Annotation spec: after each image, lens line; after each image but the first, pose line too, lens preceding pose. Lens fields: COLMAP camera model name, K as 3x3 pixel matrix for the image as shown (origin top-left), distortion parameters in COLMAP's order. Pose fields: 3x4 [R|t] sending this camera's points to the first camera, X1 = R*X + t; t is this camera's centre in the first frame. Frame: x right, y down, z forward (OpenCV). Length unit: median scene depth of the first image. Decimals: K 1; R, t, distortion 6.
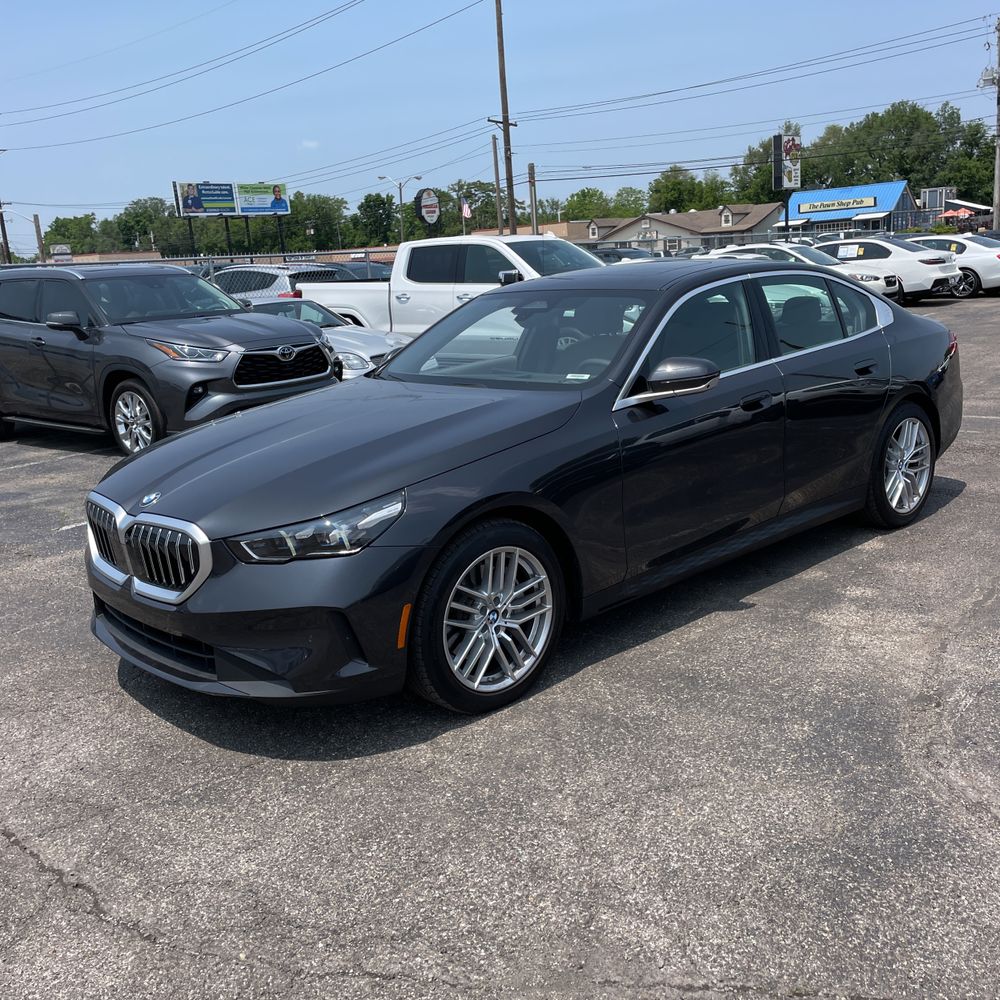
lens RADIAL K [[993.5, 0, 522.9], [0, 993.5, 501.9], [0, 0, 1]] dist [0.096998, -0.141187]
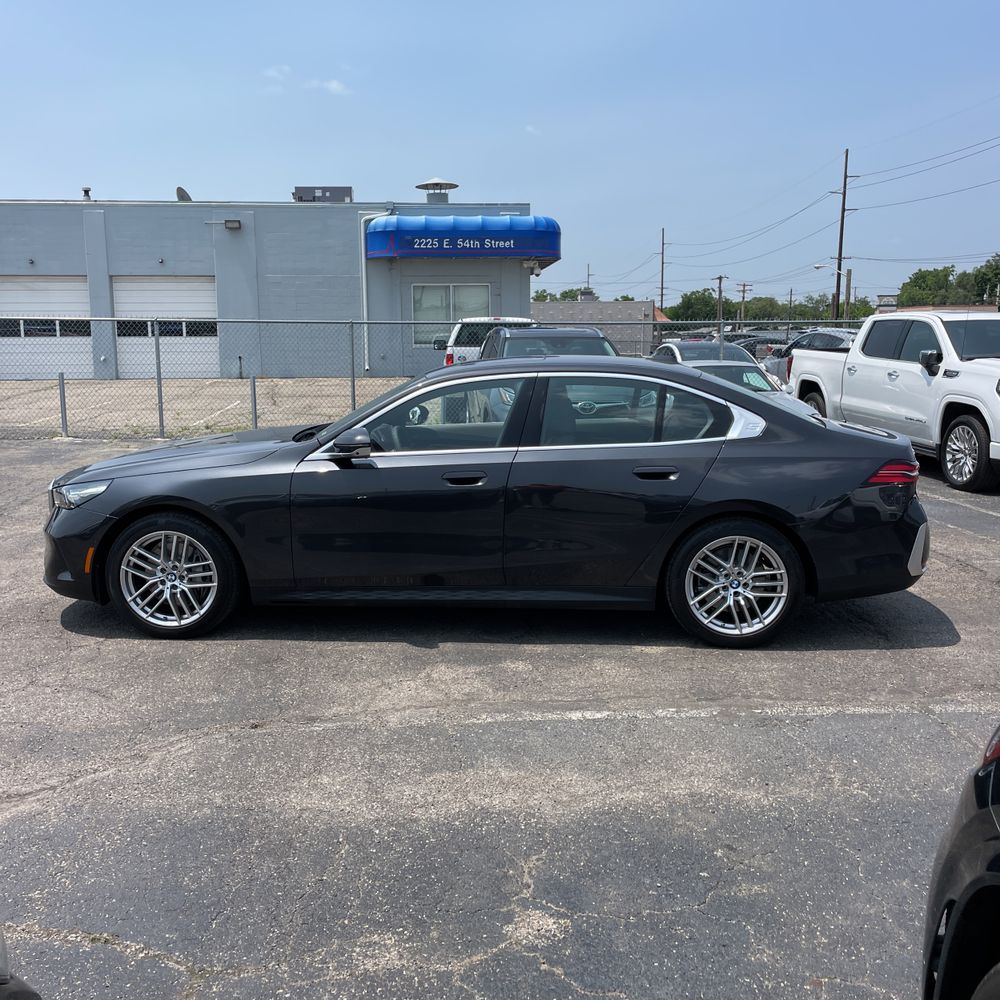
lens RADIAL K [[1000.7, 0, 500.0], [0, 1000.7, 500.0], [0, 0, 1]] dist [0.087803, -0.114933]
pose [[0.690836, 0.175019, -0.701508, 0.244177], [-0.210570, 0.976902, 0.036361, -0.028443], [0.691669, 0.122597, 0.711733, 0.043719]]
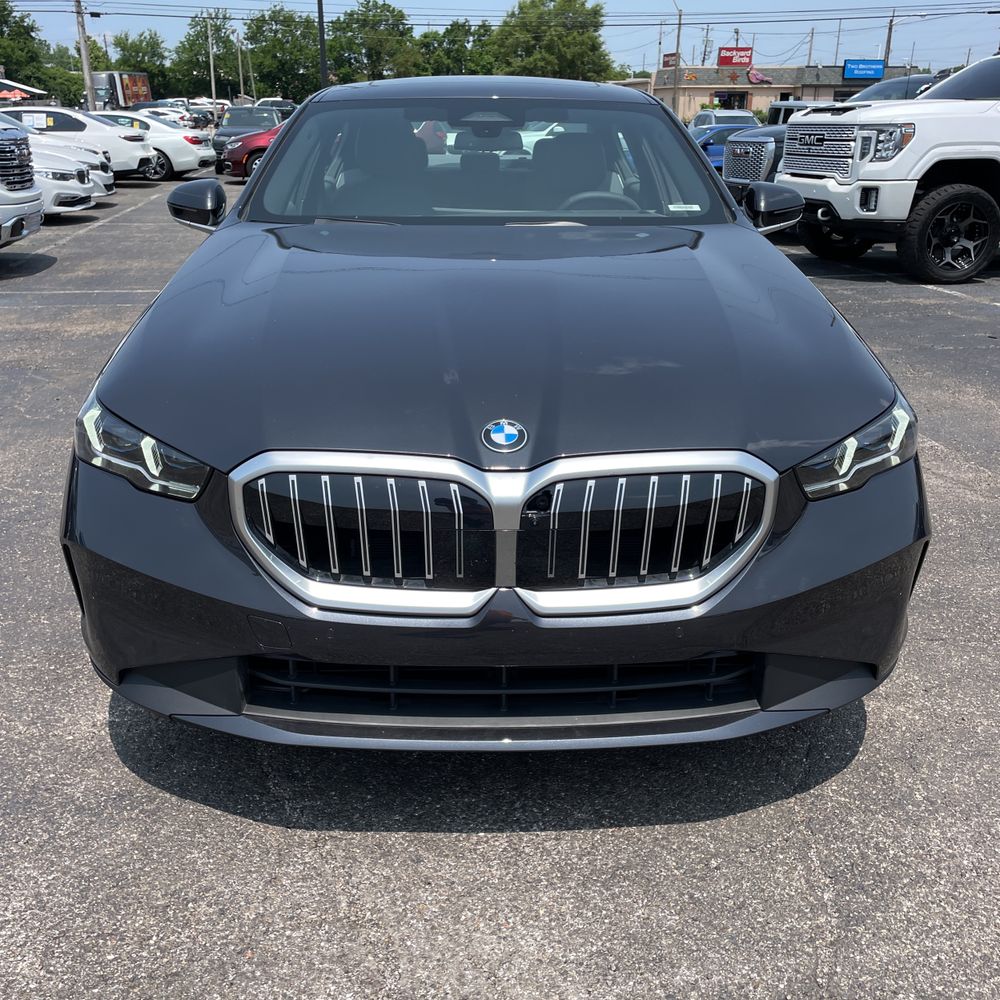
lens RADIAL K [[1000.7, 0, 500.0], [0, 1000.7, 500.0], [0, 0, 1]] dist [0.087803, -0.114933]
pose [[0.664619, -0.202043, 0.719347, -0.141460], [0.132140, 0.979354, 0.152985, -0.009317], [-0.735405, -0.006623, 0.677595, 0.124539]]
